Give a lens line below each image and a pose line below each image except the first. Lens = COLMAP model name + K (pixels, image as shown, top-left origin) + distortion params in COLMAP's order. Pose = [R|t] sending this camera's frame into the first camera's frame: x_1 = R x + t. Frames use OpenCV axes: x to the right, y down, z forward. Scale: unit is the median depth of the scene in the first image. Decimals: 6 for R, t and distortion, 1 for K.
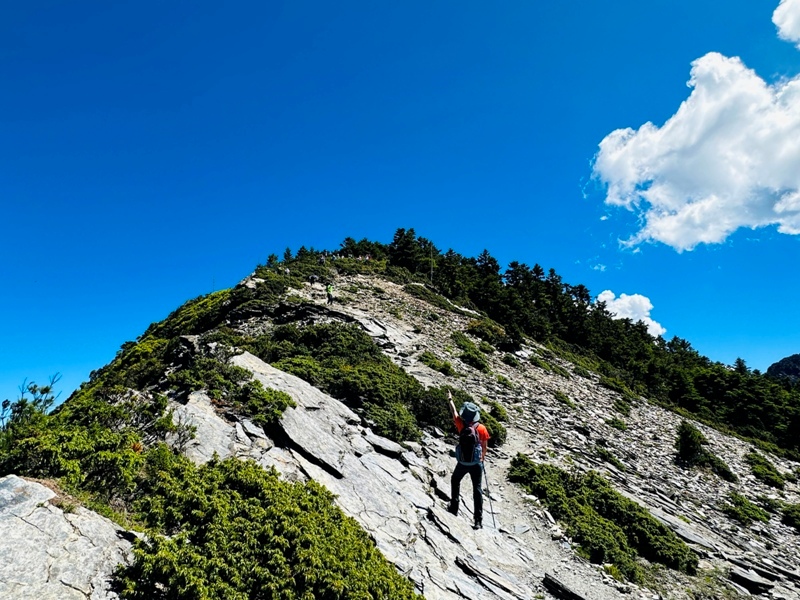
lens RADIAL K [[498.5, 0, 395.5], [0, 498.5, 304.4], [0, 0, 1]] dist [0.000044, -0.003653]
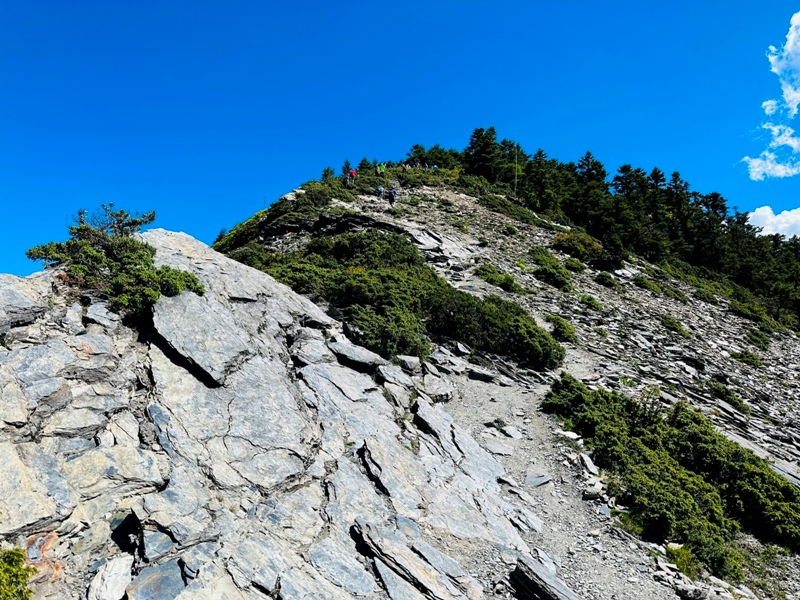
lens RADIAL K [[559.4, 0, 397.8], [0, 559.4, 306.4], [0, 0, 1]] dist [0.094355, -0.132970]
pose [[0.987985, -0.003461, -0.154511, 0.055976], [0.023245, 0.991704, 0.126422, 0.041905], [0.152792, -0.128494, 0.979869, 0.090655]]
